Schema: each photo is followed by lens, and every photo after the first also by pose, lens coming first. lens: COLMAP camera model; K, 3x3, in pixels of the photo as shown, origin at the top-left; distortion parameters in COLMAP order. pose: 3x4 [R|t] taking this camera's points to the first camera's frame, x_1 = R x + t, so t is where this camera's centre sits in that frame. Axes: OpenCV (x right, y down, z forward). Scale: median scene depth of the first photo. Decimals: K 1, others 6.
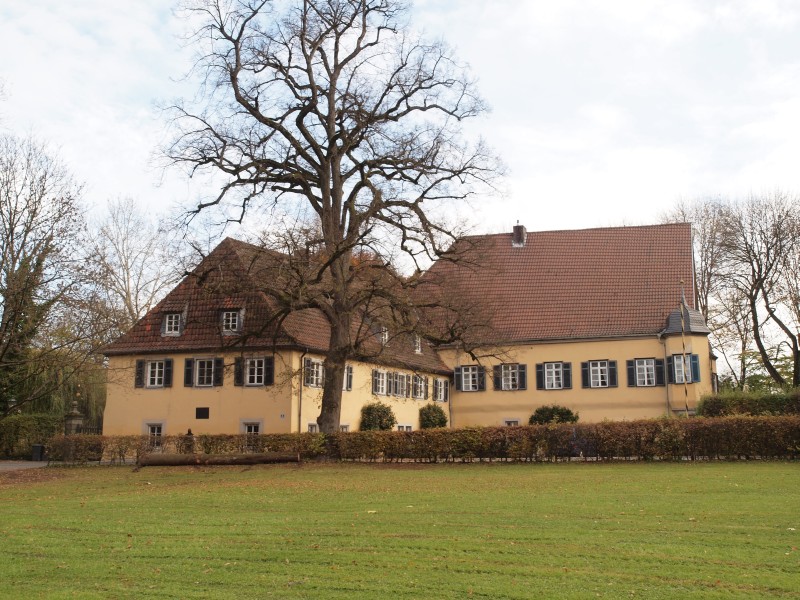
lens RADIAL K [[815.1, 0, 400.0], [0, 815.1, 300.0], [0, 0, 1]] dist [-0.014352, 0.008223]
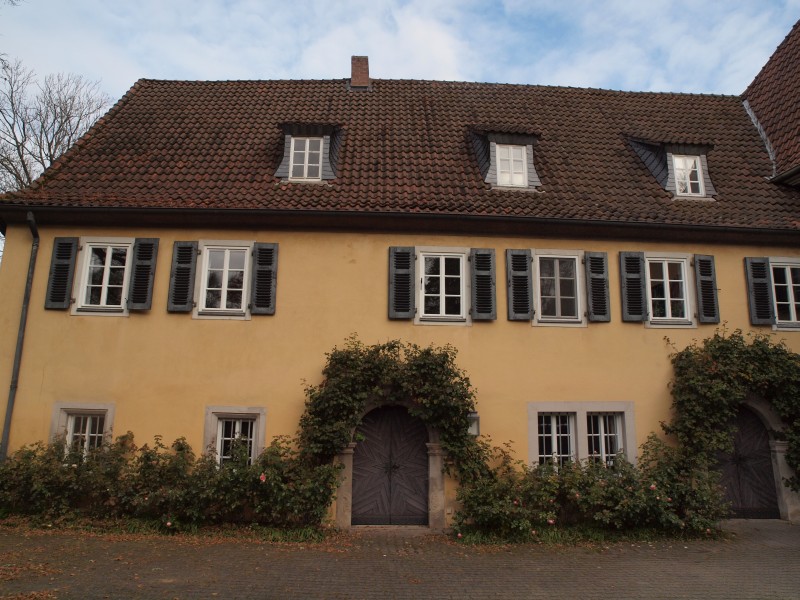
lens RADIAL K [[567.0, 0, 400.0], [0, 567.0, 300.0], [0, 0, 1]] dist [-0.139182, 0.125516]
pose [[0.544459, -0.174179, -0.820504, 0.180641], [0.140285, 0.983333, -0.115656, 0.151331], [0.826973, -0.052134, 0.559819, 0.978892]]
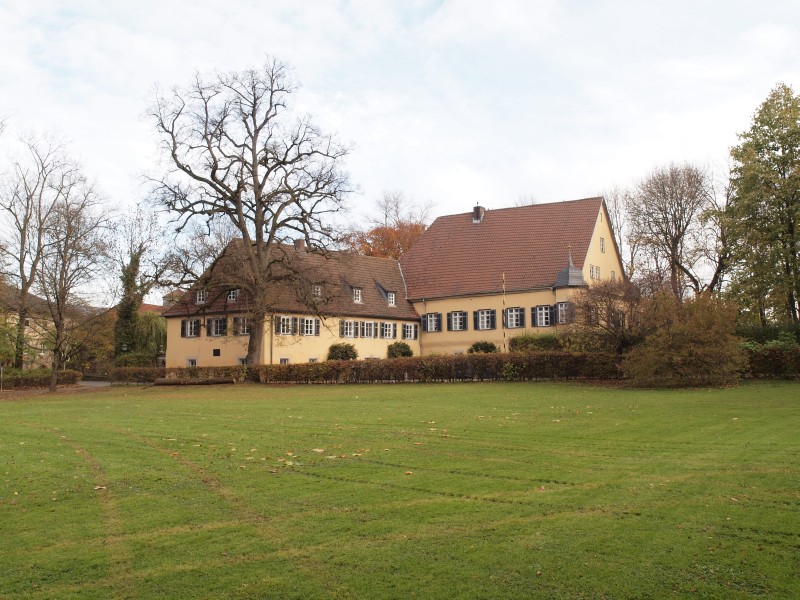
lens RADIAL K [[693.3, 0, 400.0], [0, 693.3, 300.0], [0, 0, 1]] dist [-0.052981, -0.006698]
pose [[0.966522, -0.033856, -0.254340, 0.438746], [0.054347, 0.995778, 0.073972, -0.042274], [0.250762, -0.085318, 0.964282, -0.193925]]
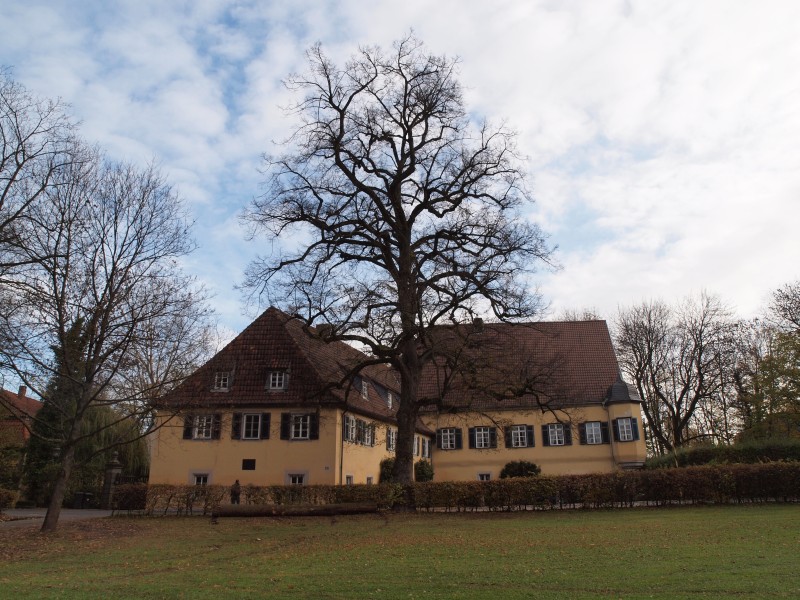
lens RADIAL K [[567.0, 0, 400.0], [0, 567.0, 300.0], [0, 0, 1]] dist [-0.139182, 0.125516]
pose [[0.985327, 0.050681, 0.162977, -0.173630], [-0.024200, 0.986733, -0.160538, 0.037614], [-0.168951, 0.154238, 0.973481, 0.219526]]
